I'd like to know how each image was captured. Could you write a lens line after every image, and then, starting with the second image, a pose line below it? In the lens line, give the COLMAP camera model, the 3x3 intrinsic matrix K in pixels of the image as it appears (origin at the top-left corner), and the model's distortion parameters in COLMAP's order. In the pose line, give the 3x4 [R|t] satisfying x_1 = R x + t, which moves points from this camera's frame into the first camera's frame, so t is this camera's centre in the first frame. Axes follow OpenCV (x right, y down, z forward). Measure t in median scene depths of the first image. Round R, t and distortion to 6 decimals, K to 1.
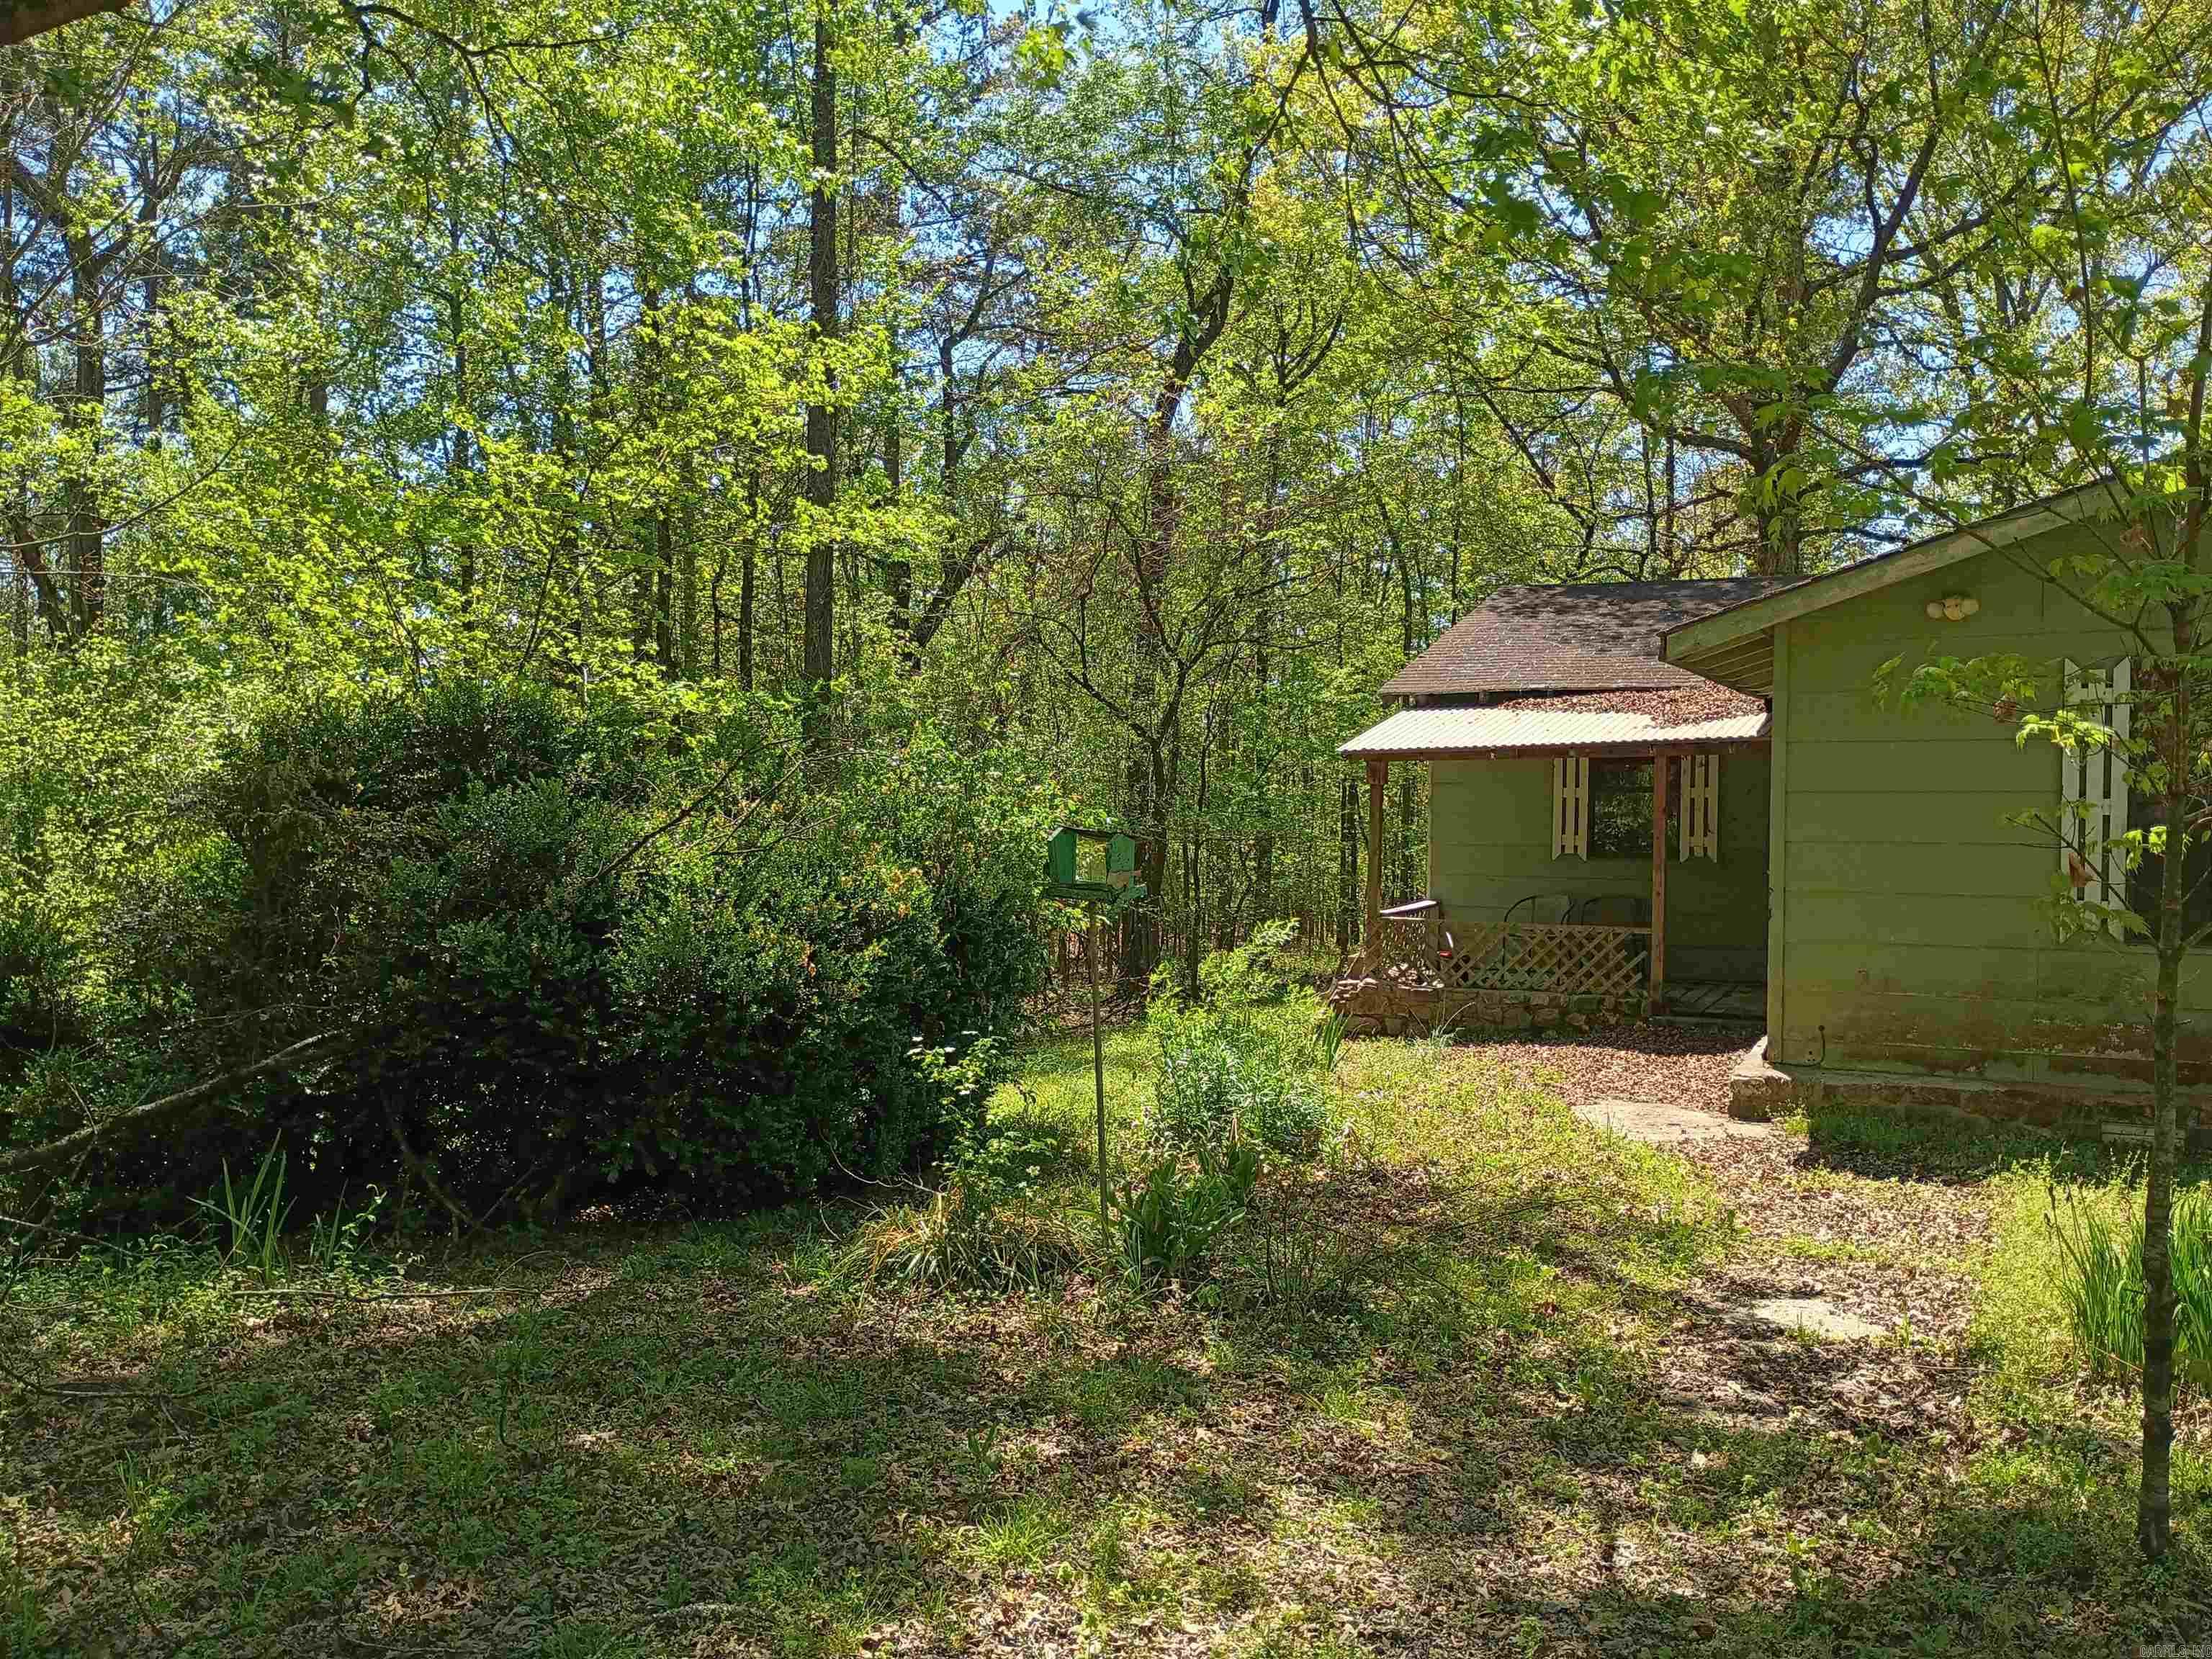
lens RADIAL K [[1851.7, 0, 1107.2], [0, 1851.7, 842.0], [0, 0, 1]] dist [0.072653, -0.097487]
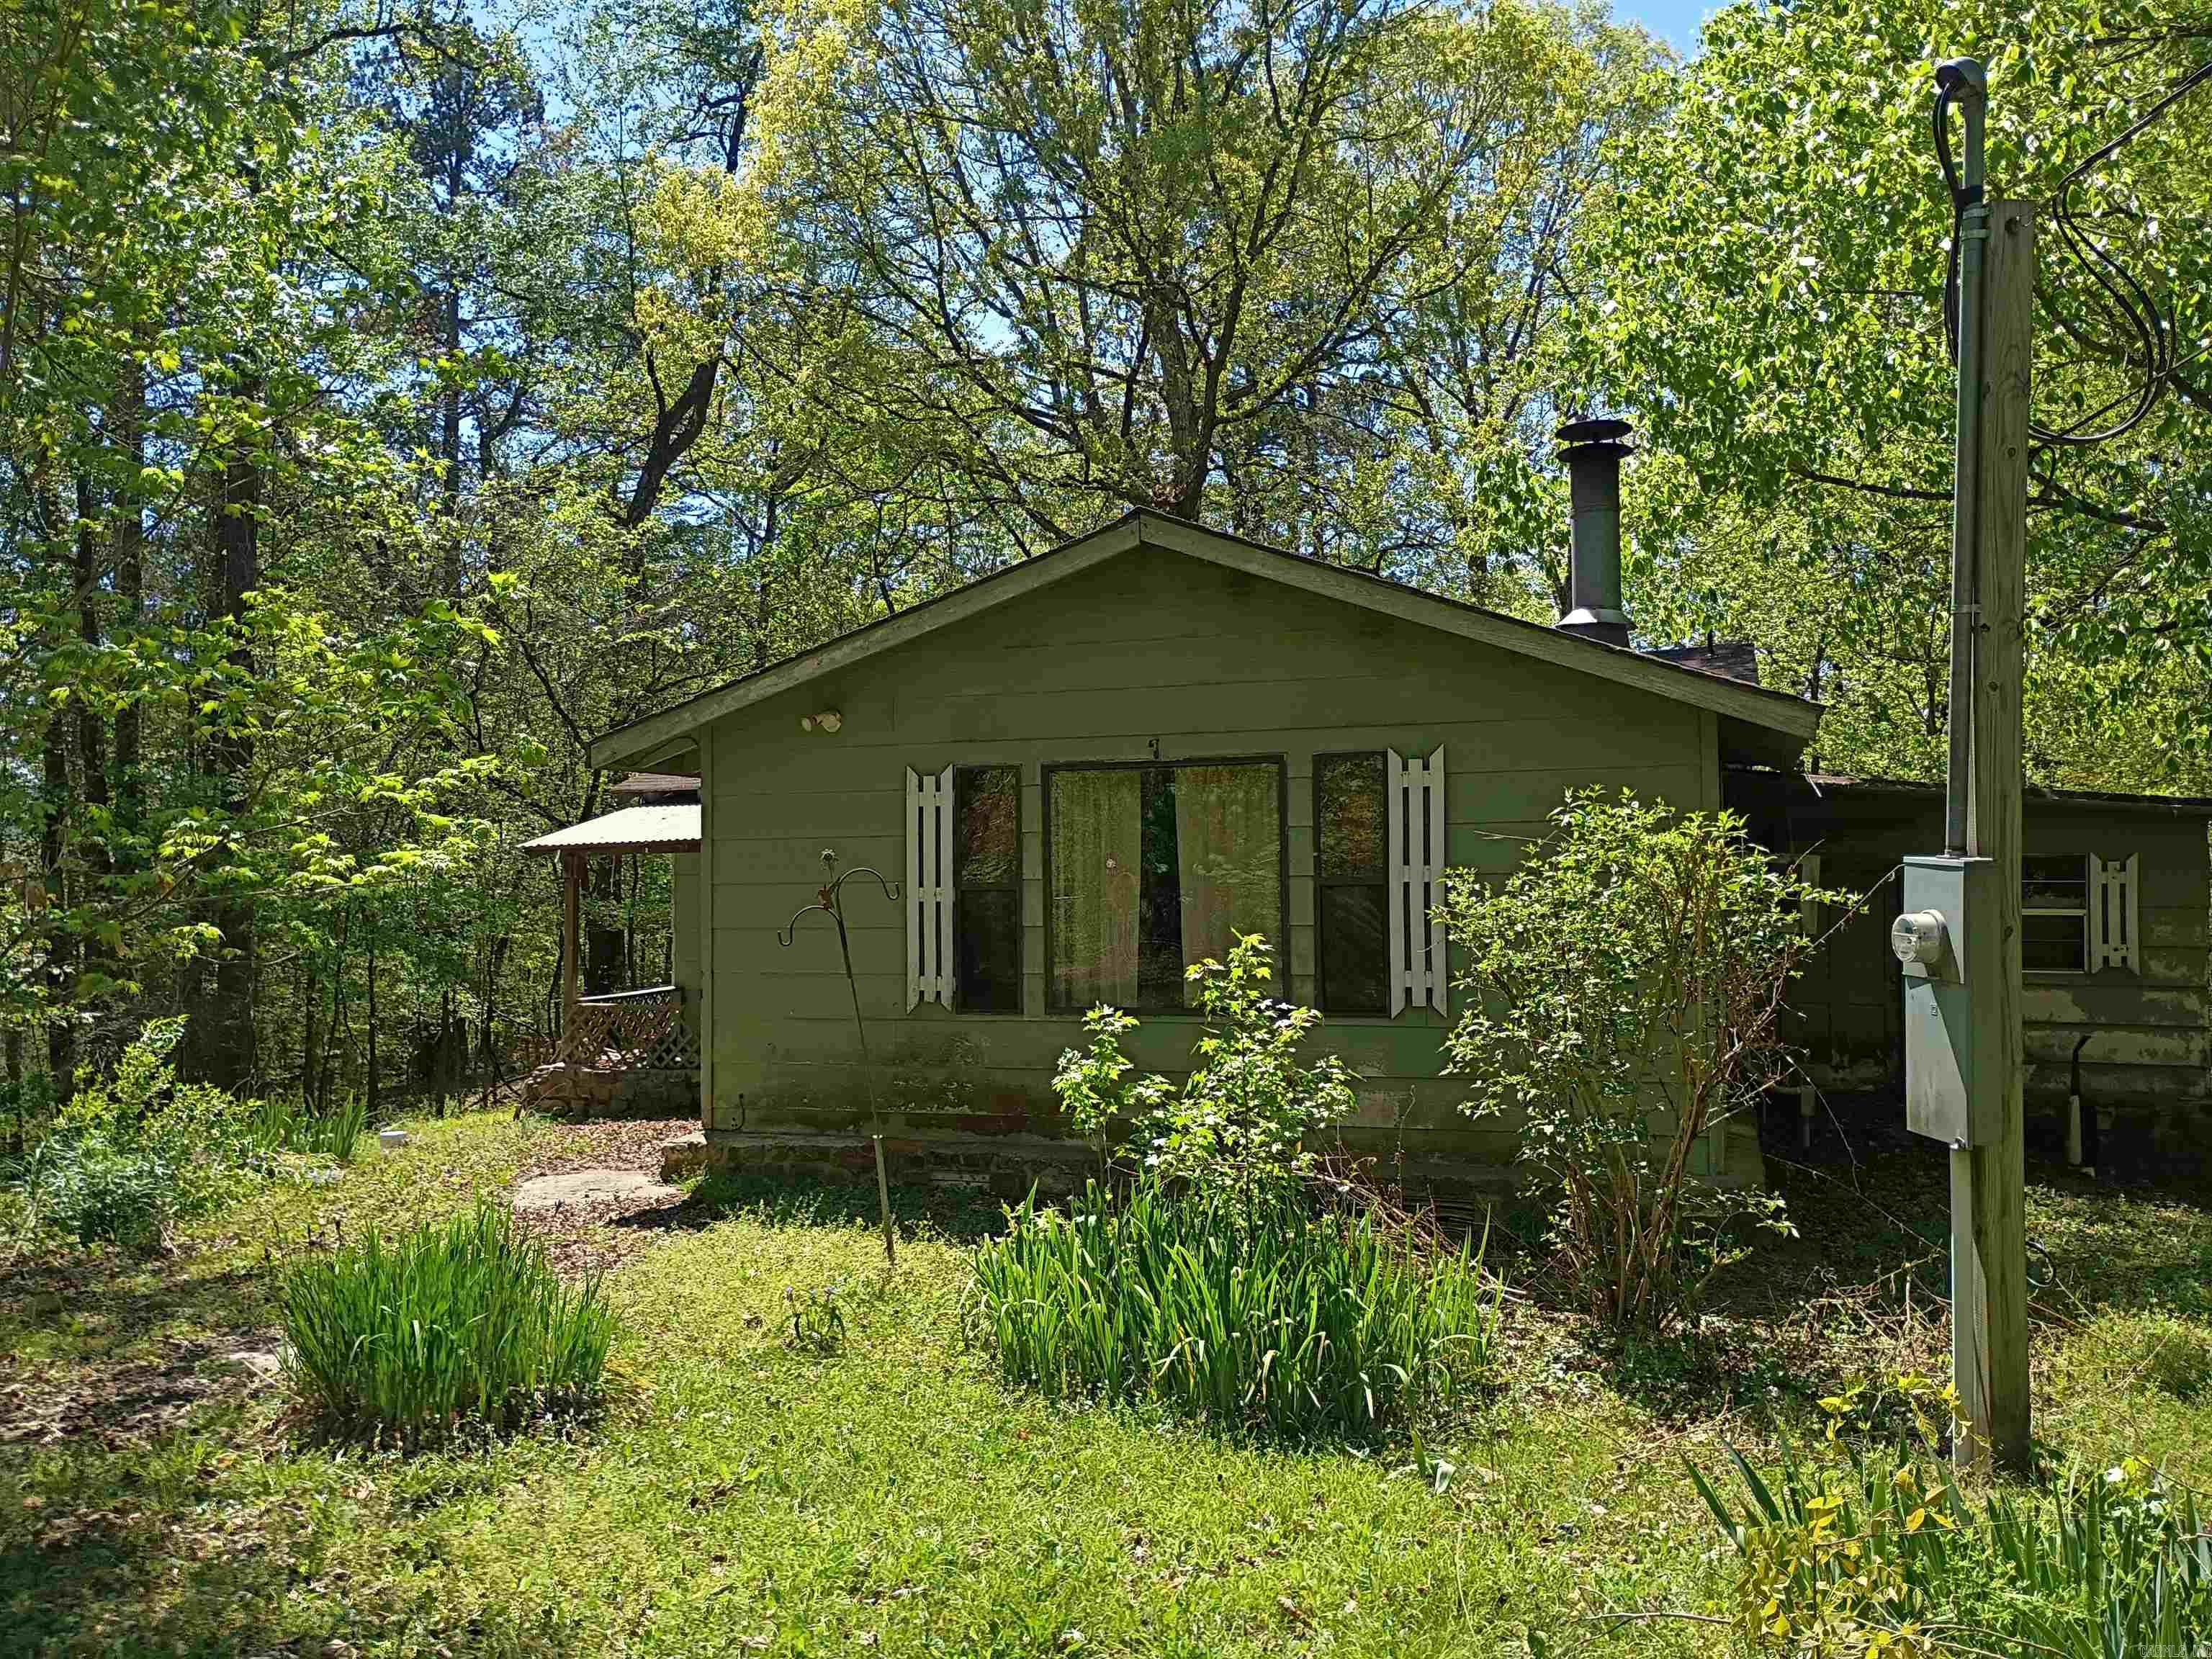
lens RADIAL K [[1851.7, 0, 1107.2], [0, 1851.7, 842.0], [0, 0, 1]] dist [0.072653, -0.097487]
pose [[0.991014, -0.014443, 0.132973, 0.312879], [0.020410, 0.998840, -0.043621, 0.000695], [-0.132189, 0.045943, 0.990159, -0.091723]]
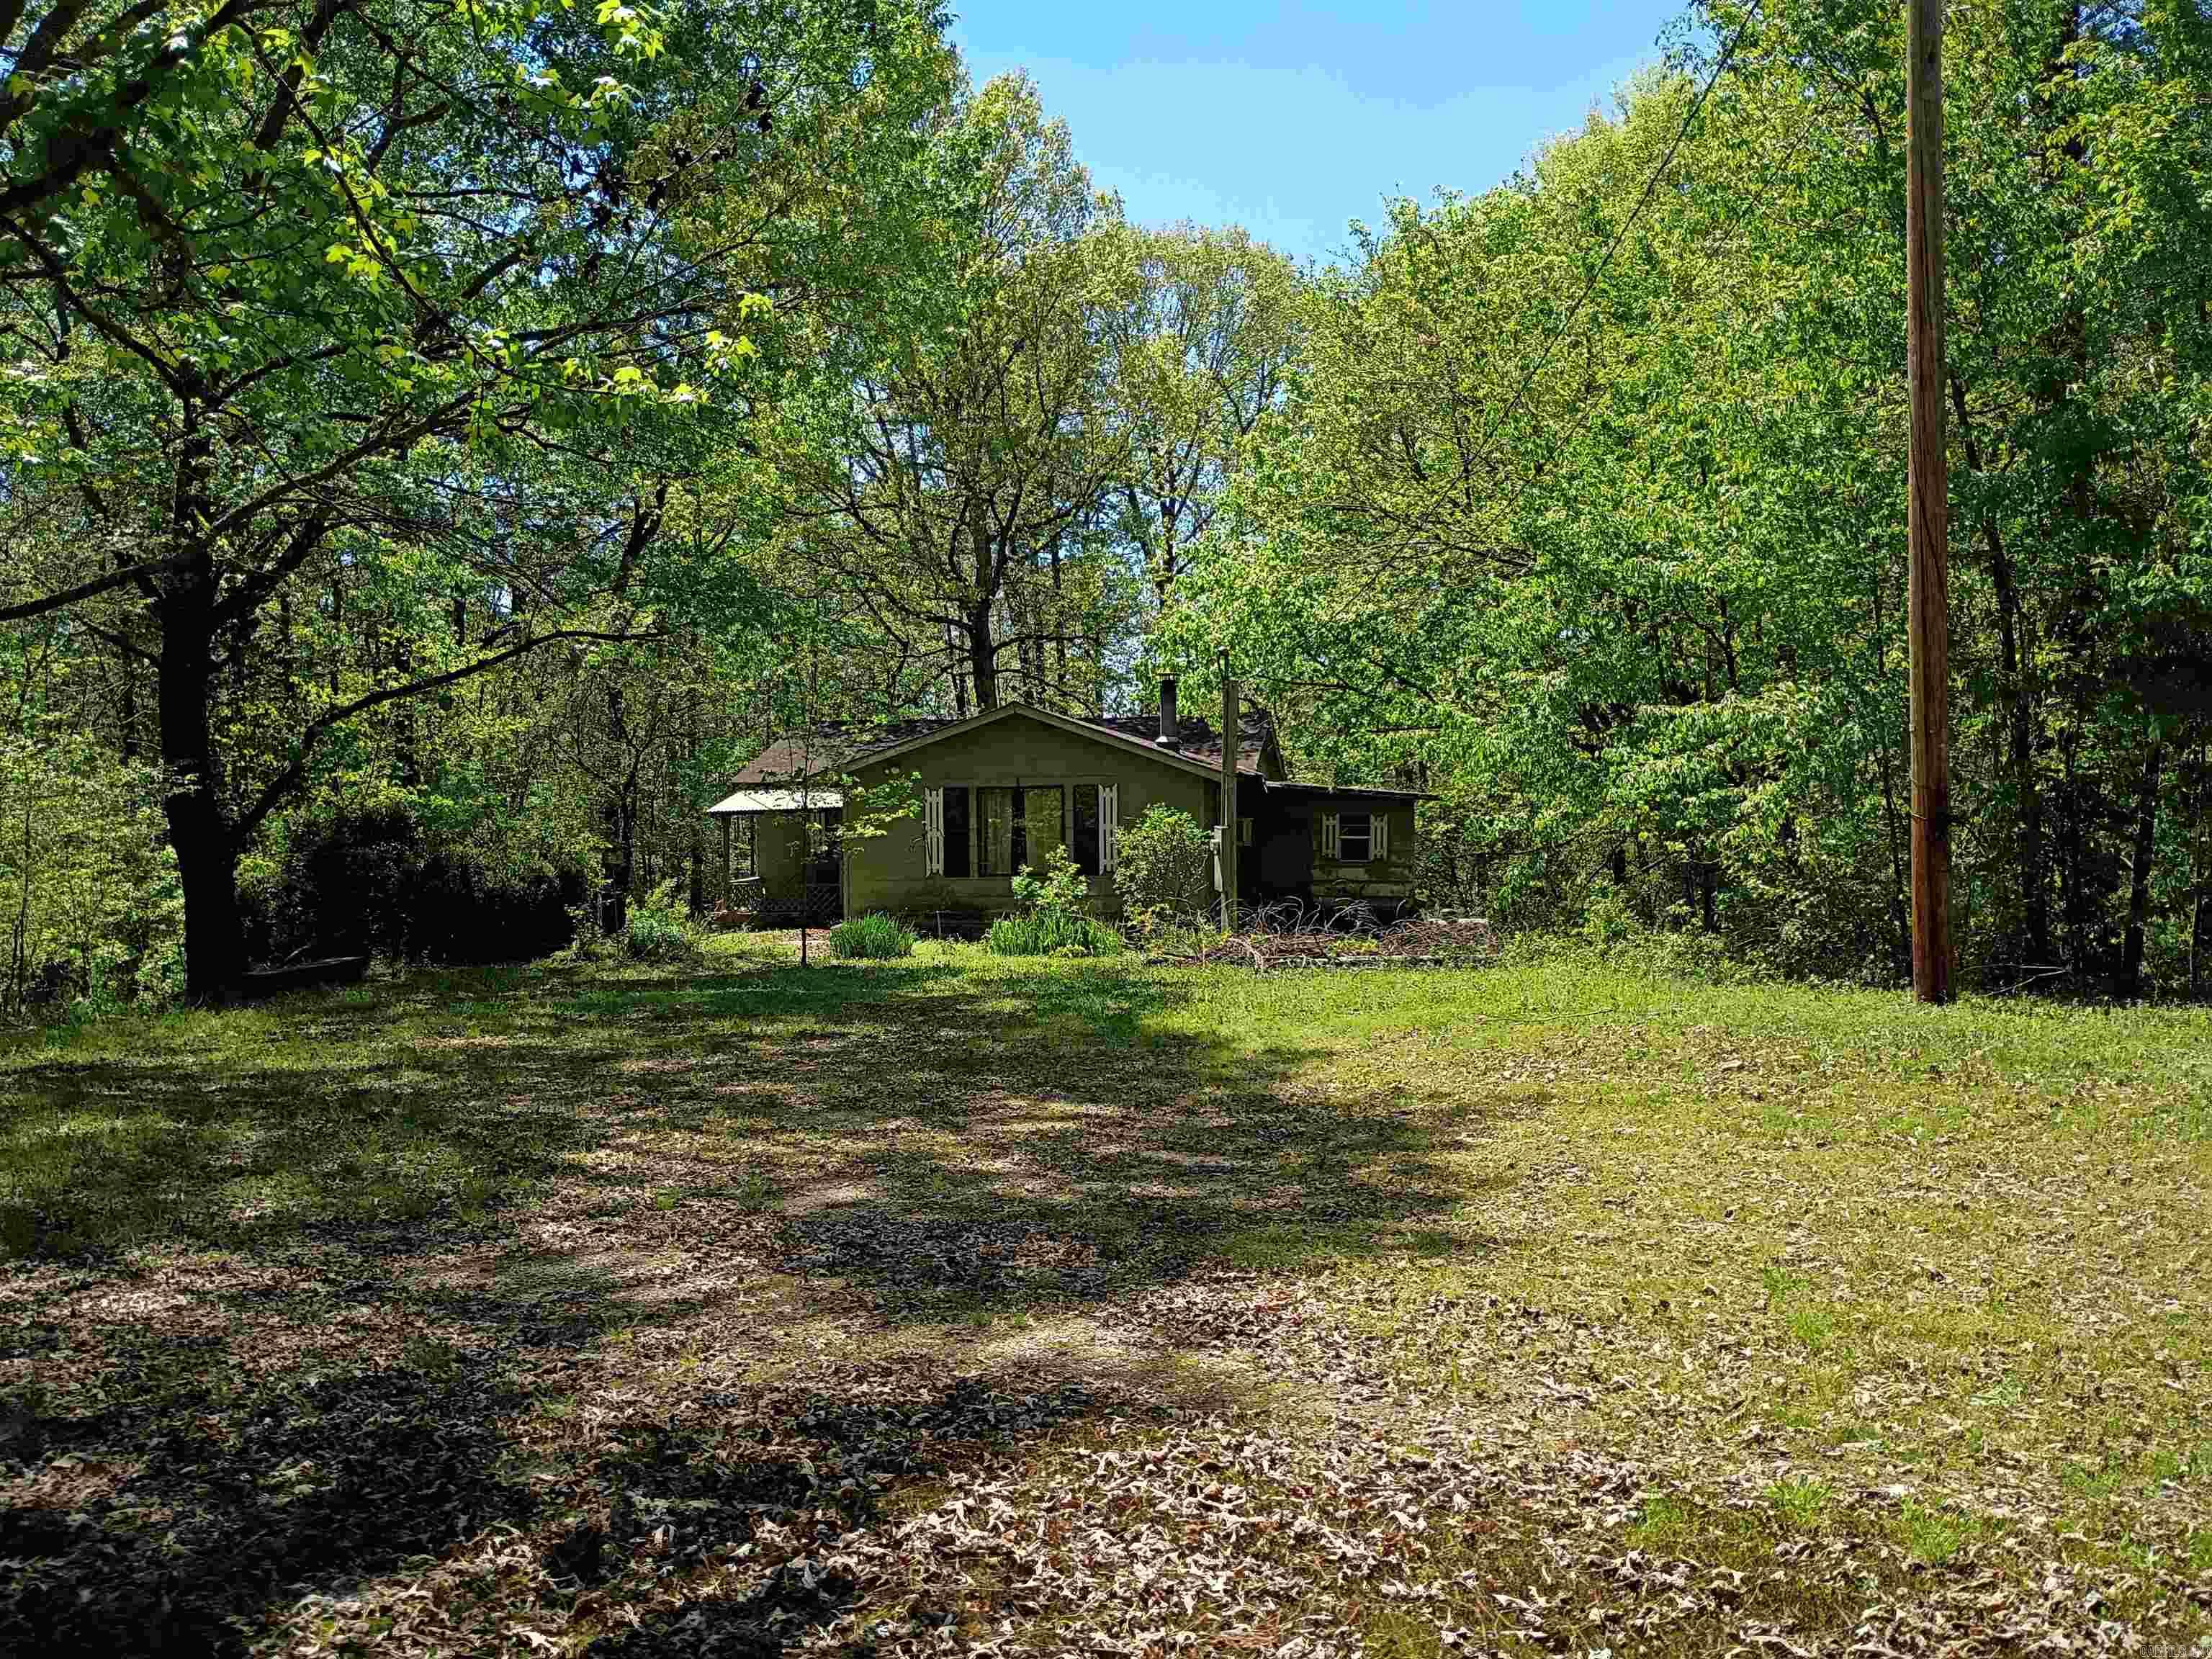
lens RADIAL K [[1851.7, 0, 1107.2], [0, 1851.7, 842.0], [0, 0, 1]] dist [0.072653, -0.097487]
pose [[0.959854, -0.025269, 0.279360, -0.044255], [0.026813, 0.999639, -0.001705, 0.005189], [-0.279216, 0.009127, 0.960185, -1.352837]]
